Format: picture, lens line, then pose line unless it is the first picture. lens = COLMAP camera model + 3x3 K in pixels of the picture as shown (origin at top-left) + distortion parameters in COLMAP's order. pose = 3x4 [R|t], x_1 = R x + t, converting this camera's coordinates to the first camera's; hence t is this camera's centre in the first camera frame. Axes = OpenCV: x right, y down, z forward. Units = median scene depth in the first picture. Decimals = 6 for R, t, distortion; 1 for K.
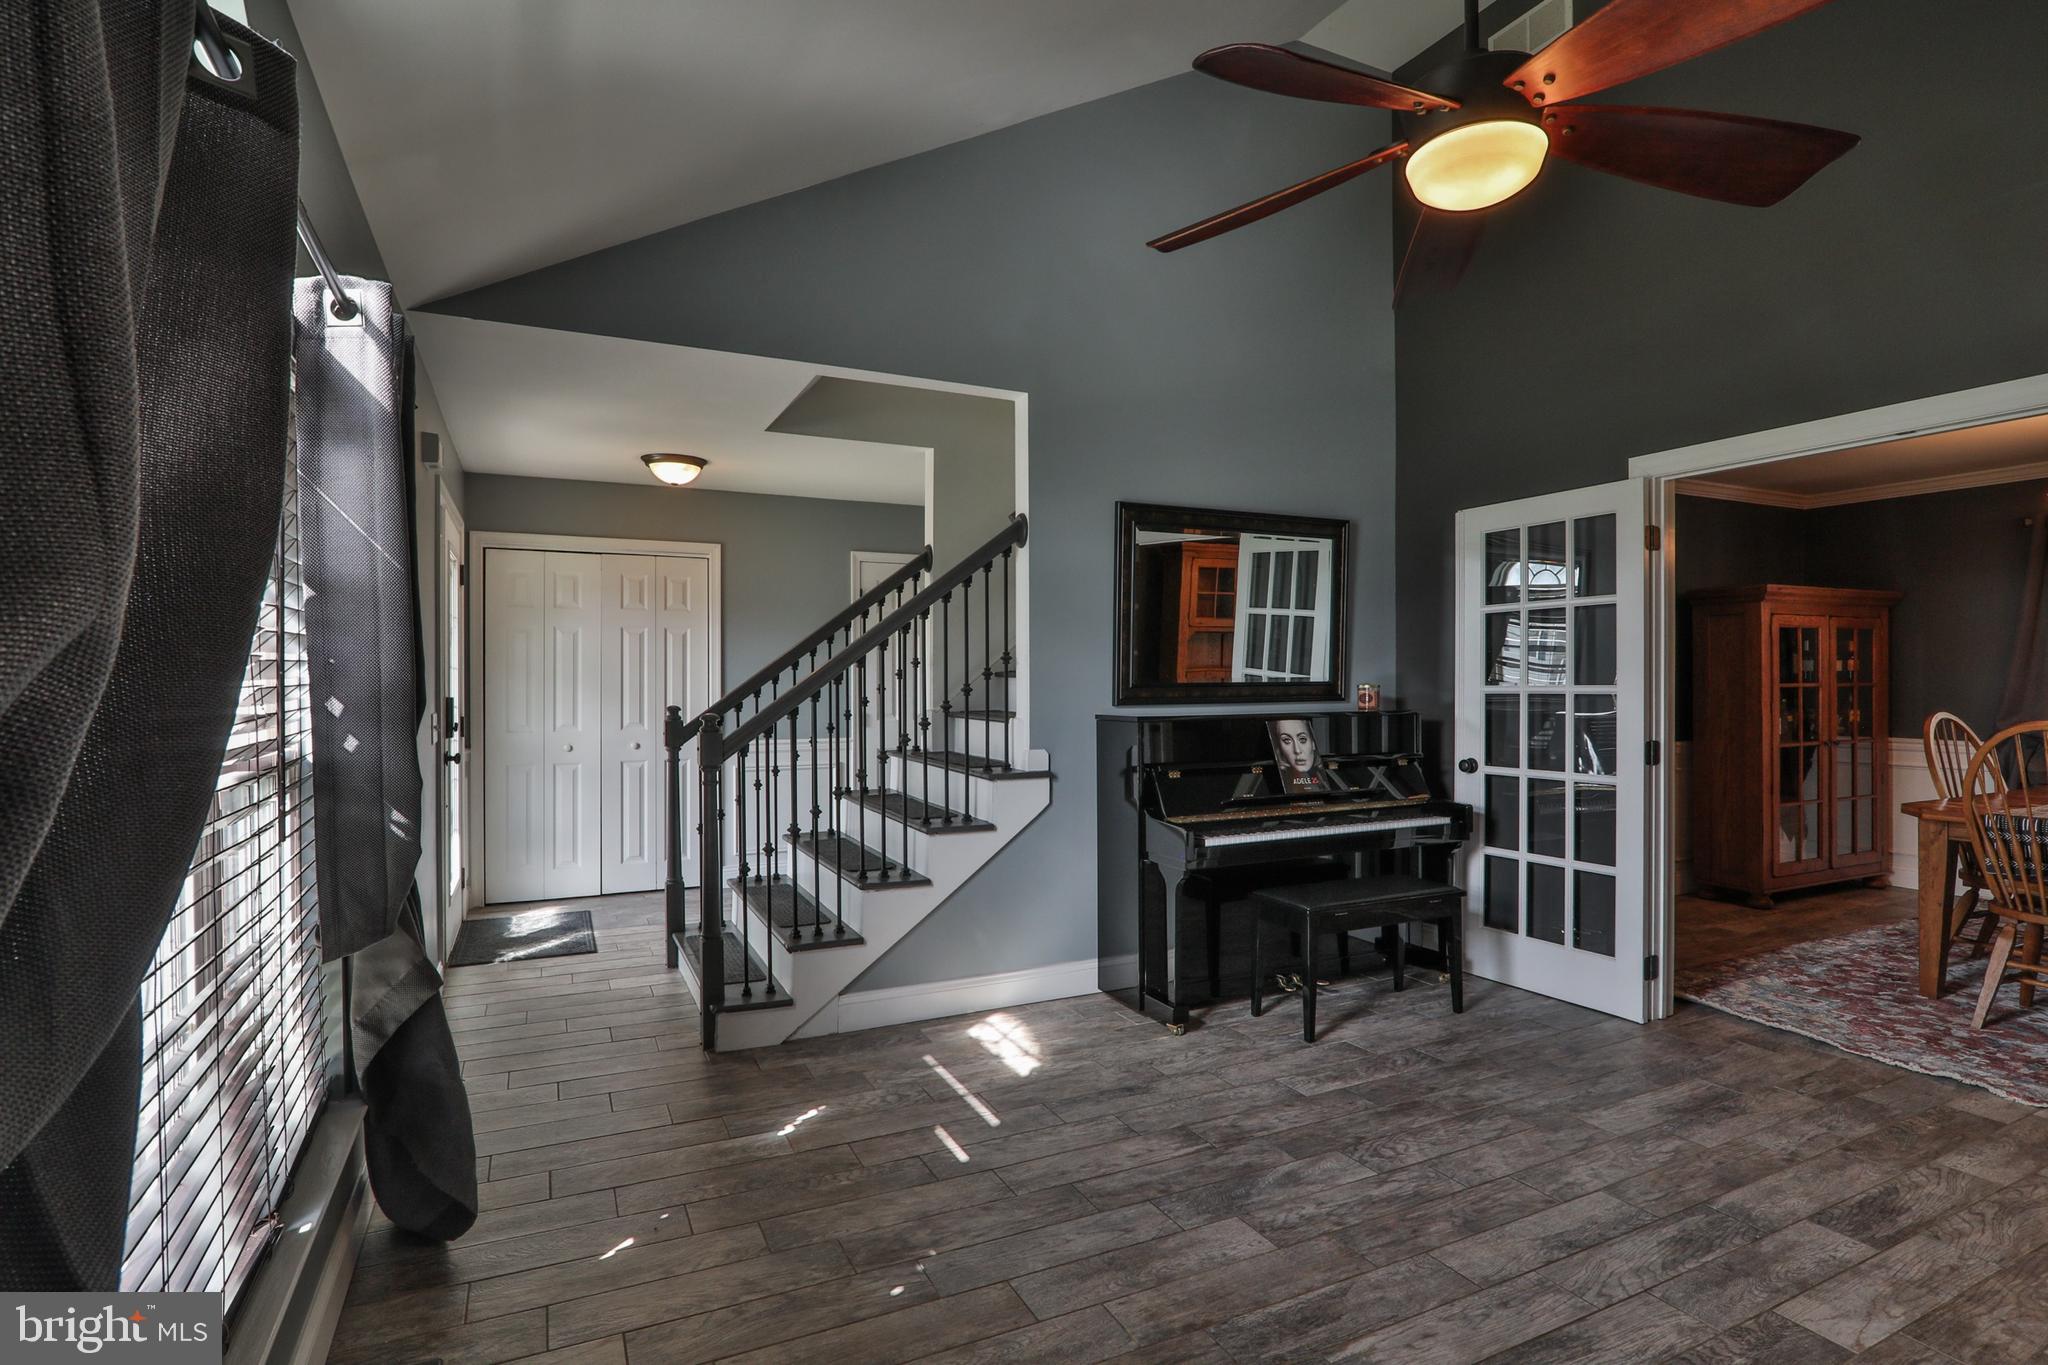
lens RADIAL K [[1000.4, 0, 1023.9], [0, 1000.4, 678.2], [0, 0, 1]] dist [-0.018910, 0.001024]
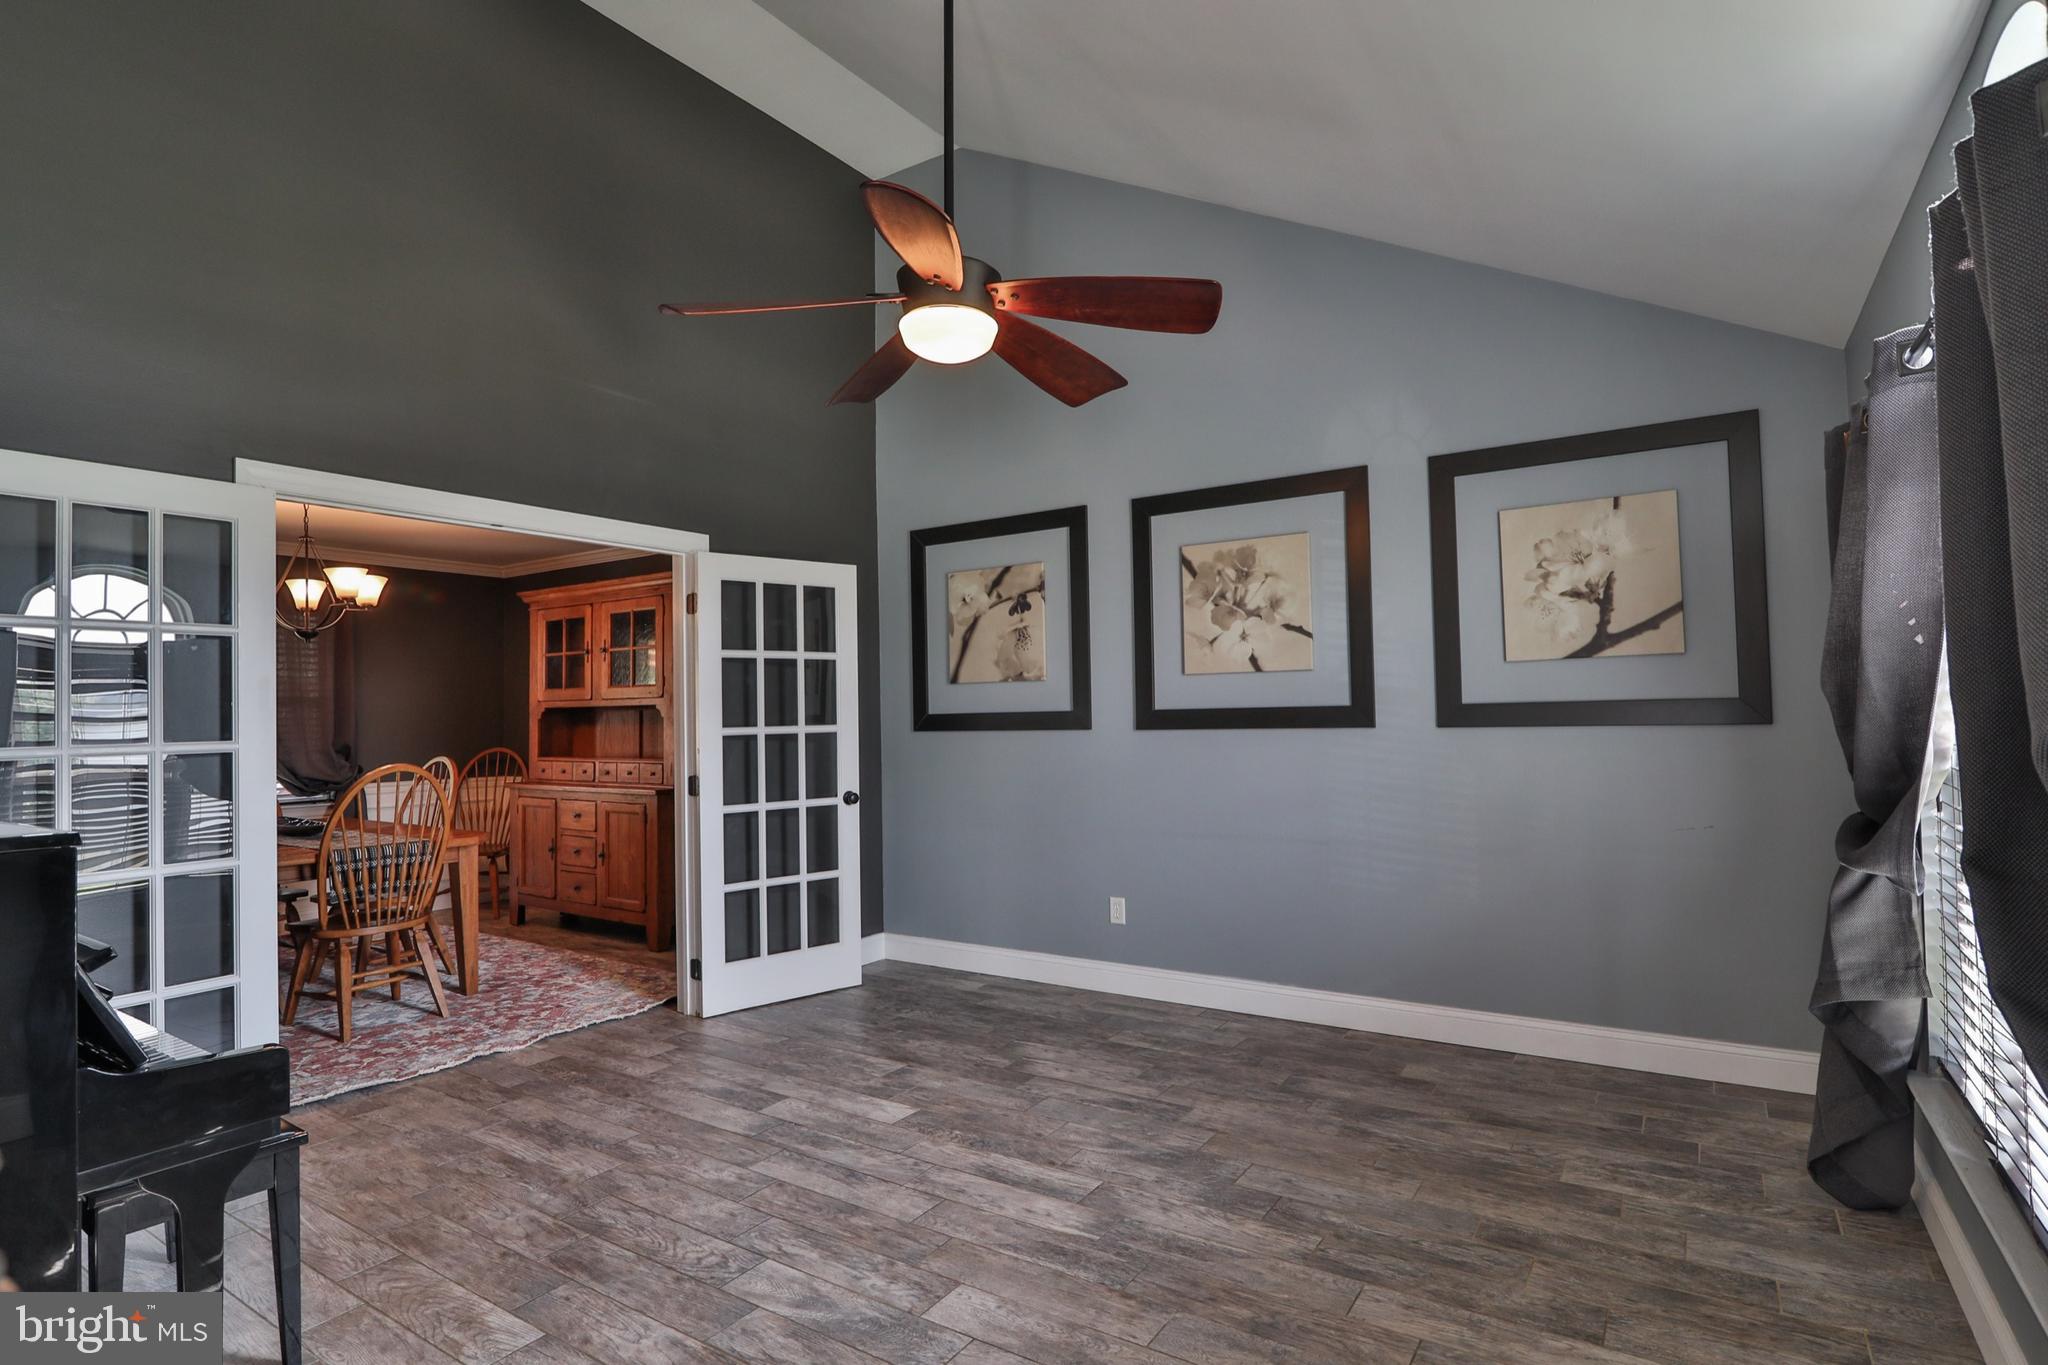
lens RADIAL K [[1048.7, 0, 999.2], [0, 1048.7, 680.8], [0, 0, 1]] dist [-0.018604, 0.000428]
pose [[-0.499989, 0.038708, 0.865166, -0.448158], [0.018888, 0.999250, -0.033791, -0.001347], [-0.865825, -0.000553, -0.500346, 0.954311]]
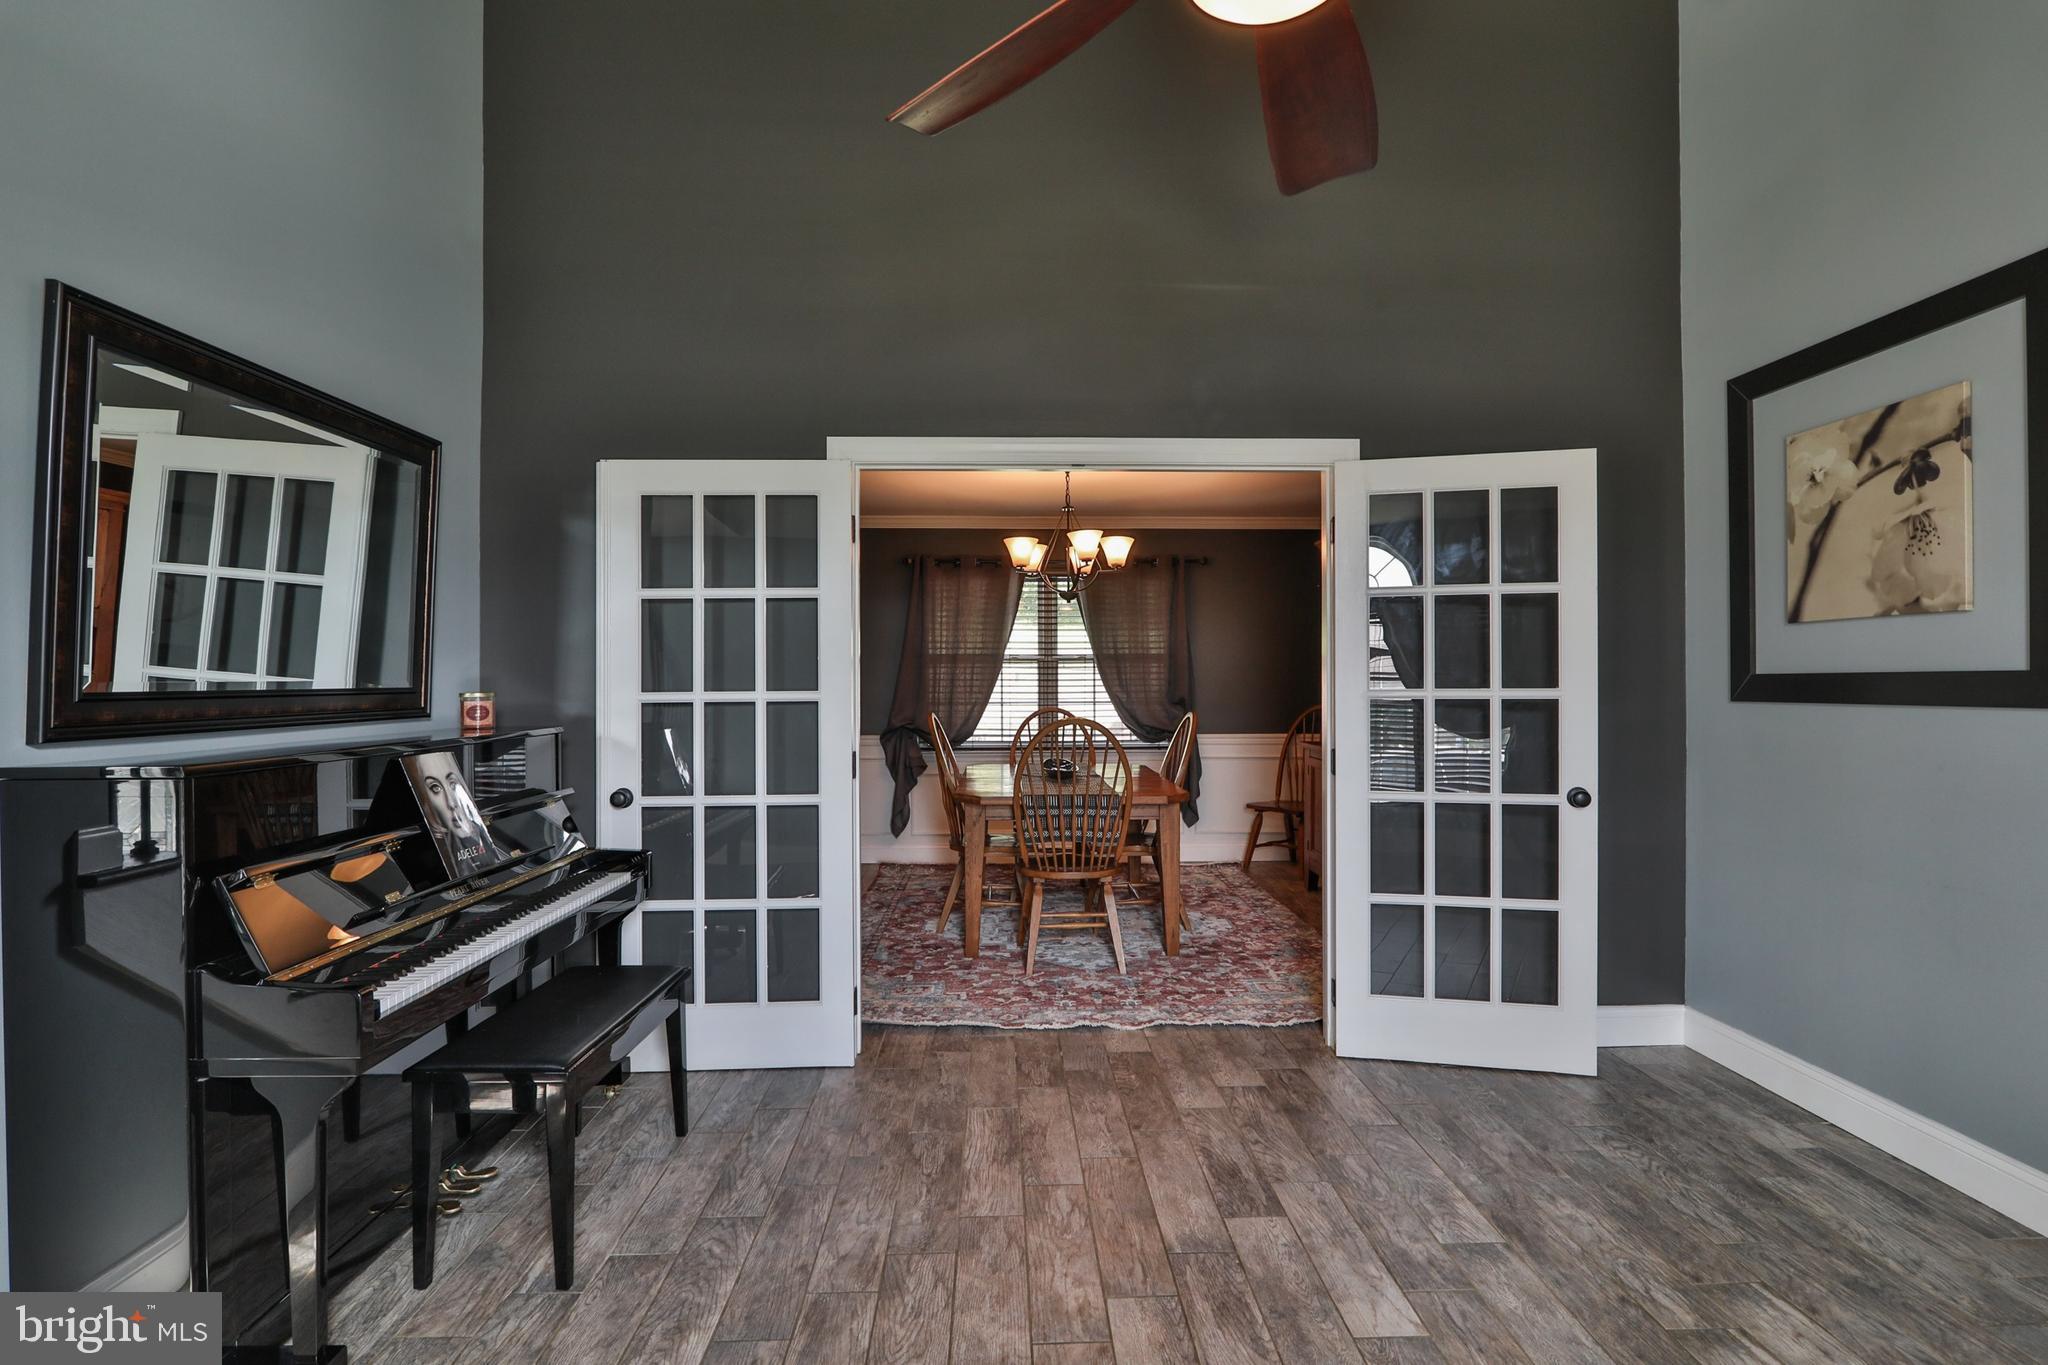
lens RADIAL K [[1000.4, 0, 1023.9], [0, 1000.4, 678.2], [0, 0, 1]] dist [-0.018910, 0.001024]
pose [[0.410738, 0.004918, 0.911740, -0.146482], [0.001268, 0.999981, -0.005965, 0.001642], [-0.911753, 0.003606, 0.410724, 0.506829]]
